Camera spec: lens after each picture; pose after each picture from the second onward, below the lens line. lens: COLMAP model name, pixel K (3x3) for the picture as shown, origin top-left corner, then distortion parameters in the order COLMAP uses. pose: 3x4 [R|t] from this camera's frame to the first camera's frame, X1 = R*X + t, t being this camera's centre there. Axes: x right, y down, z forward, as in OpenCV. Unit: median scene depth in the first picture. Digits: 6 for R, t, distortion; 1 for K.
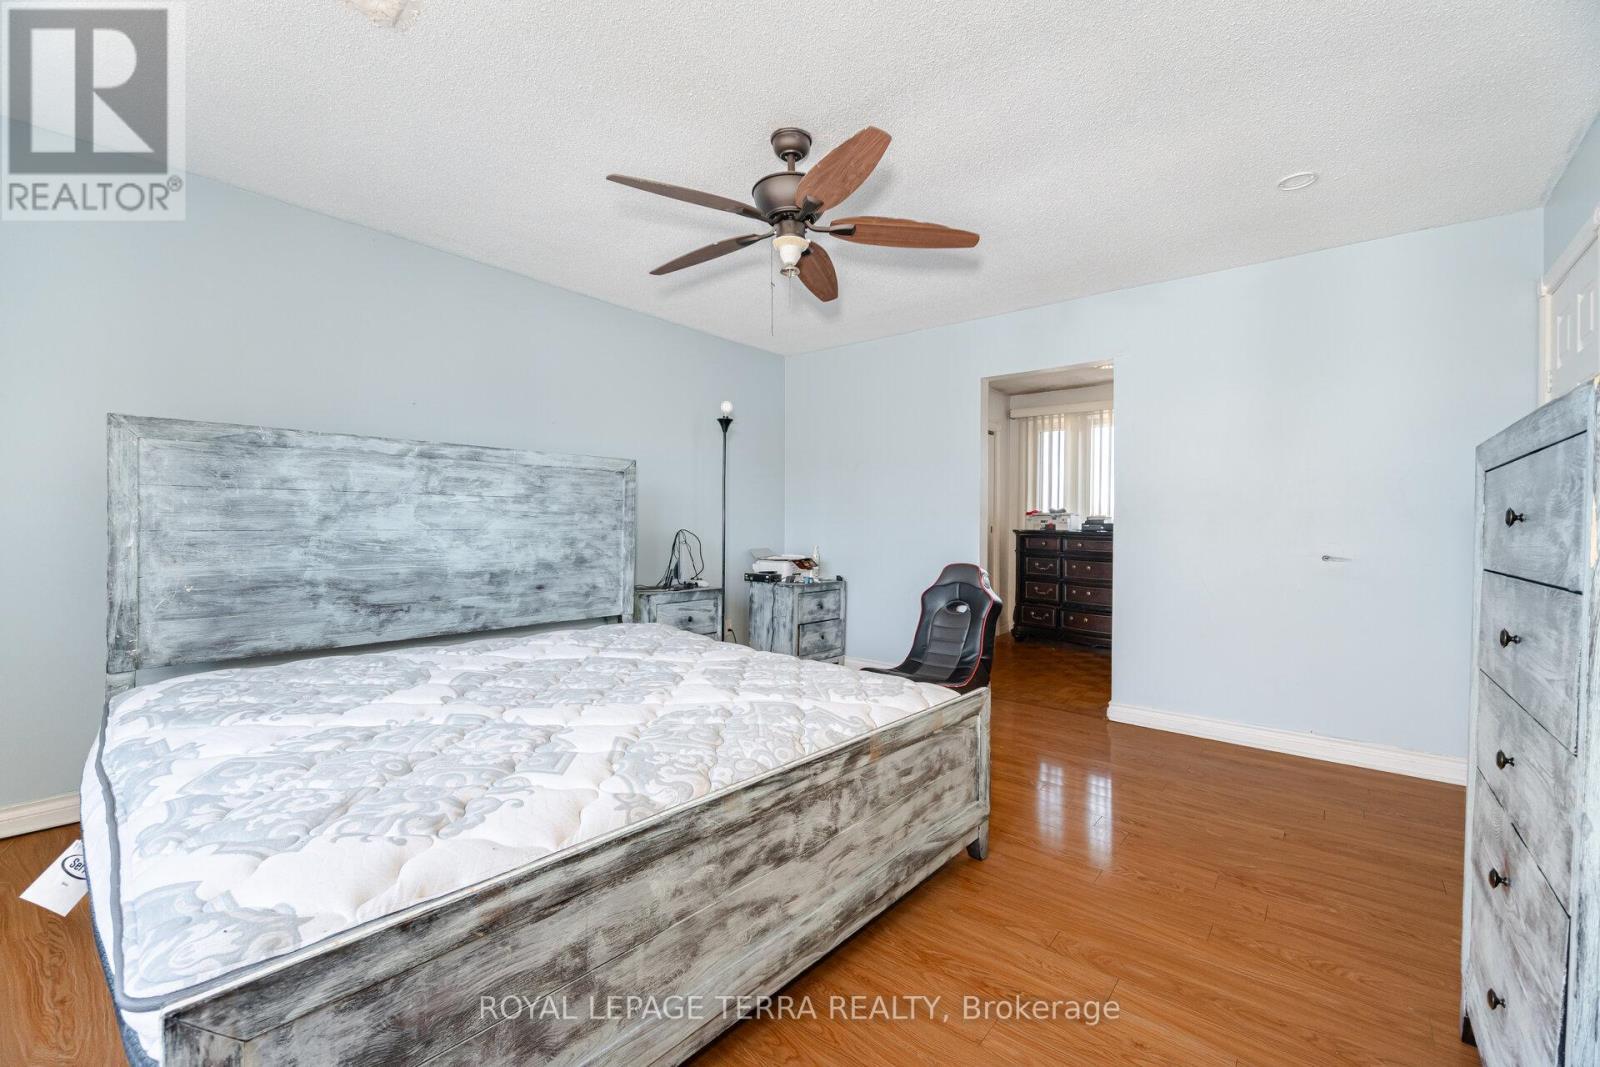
lens RADIAL K [[651.4, 0, 790.6], [0, 651.4, 526.3], [0, 0, 1]] dist [-0.000690, -0.000377]
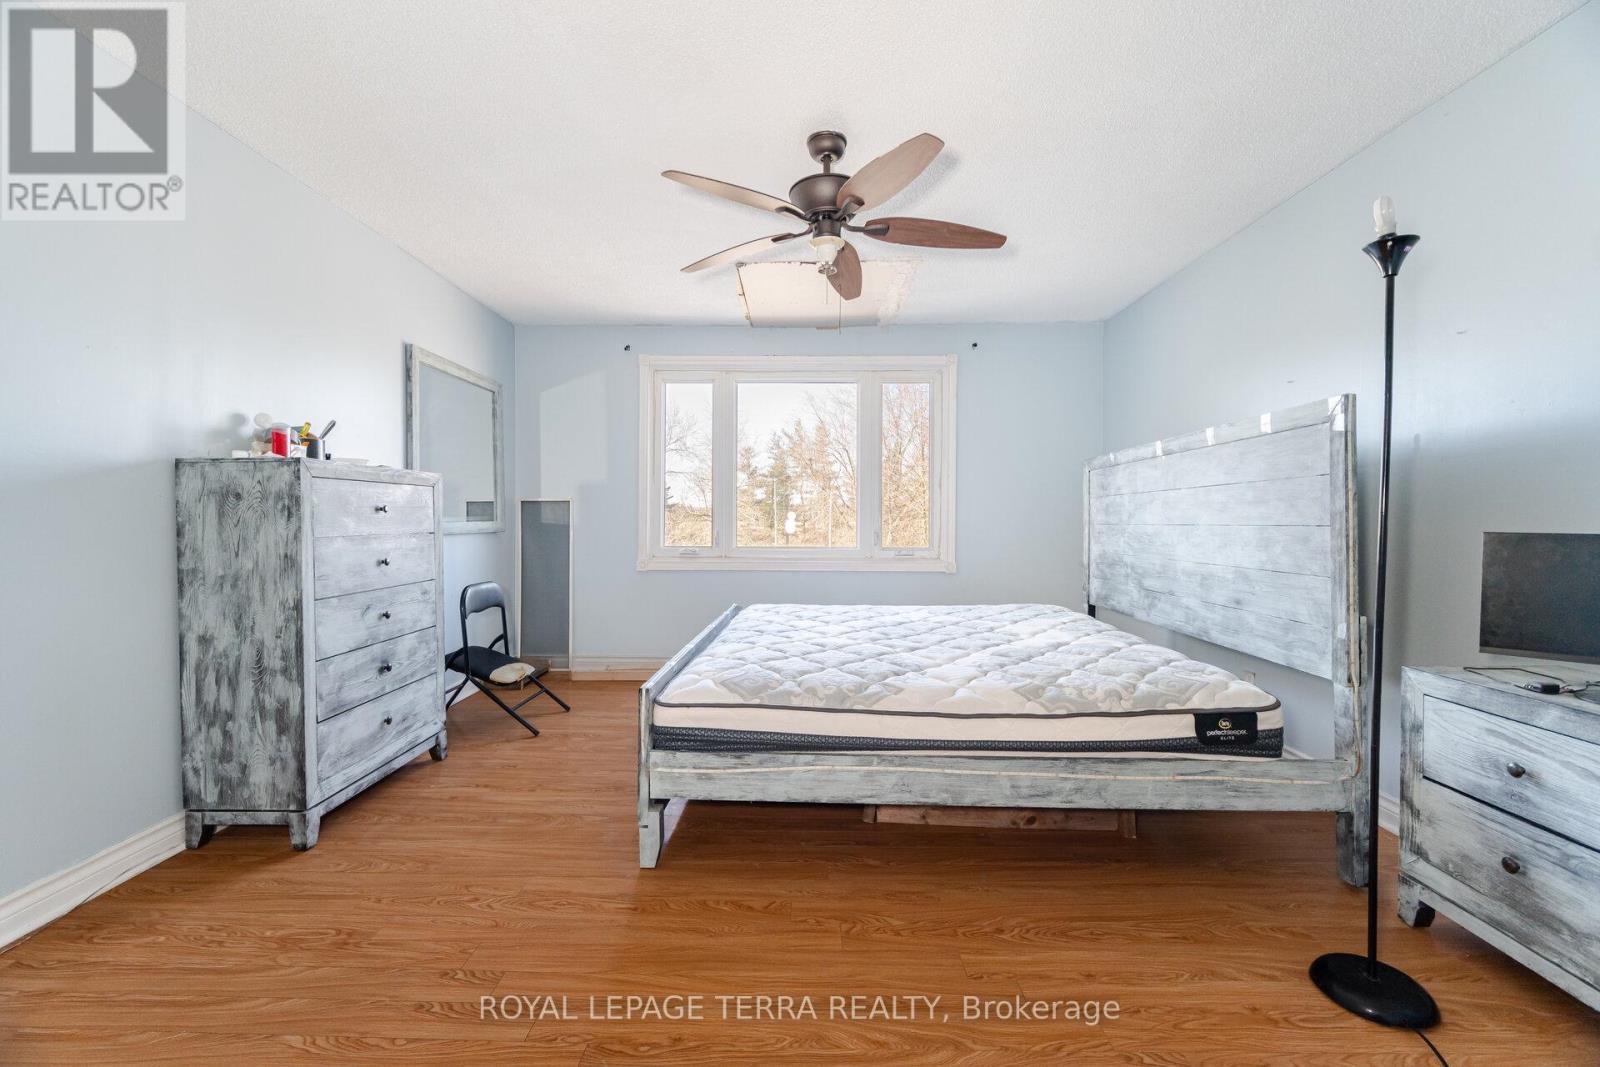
lens RADIAL K [[651.4, 0, 790.6], [0, 651.4, 526.3], [0, 0, 1]] dist [-0.000690, -0.000377]
pose [[-0.776417, -0.005105, -0.630199, 0.519278], [-0.013003, 0.999884, 0.007921, 0.007107], [0.630085, 0.014344, -0.776393, 1.323776]]
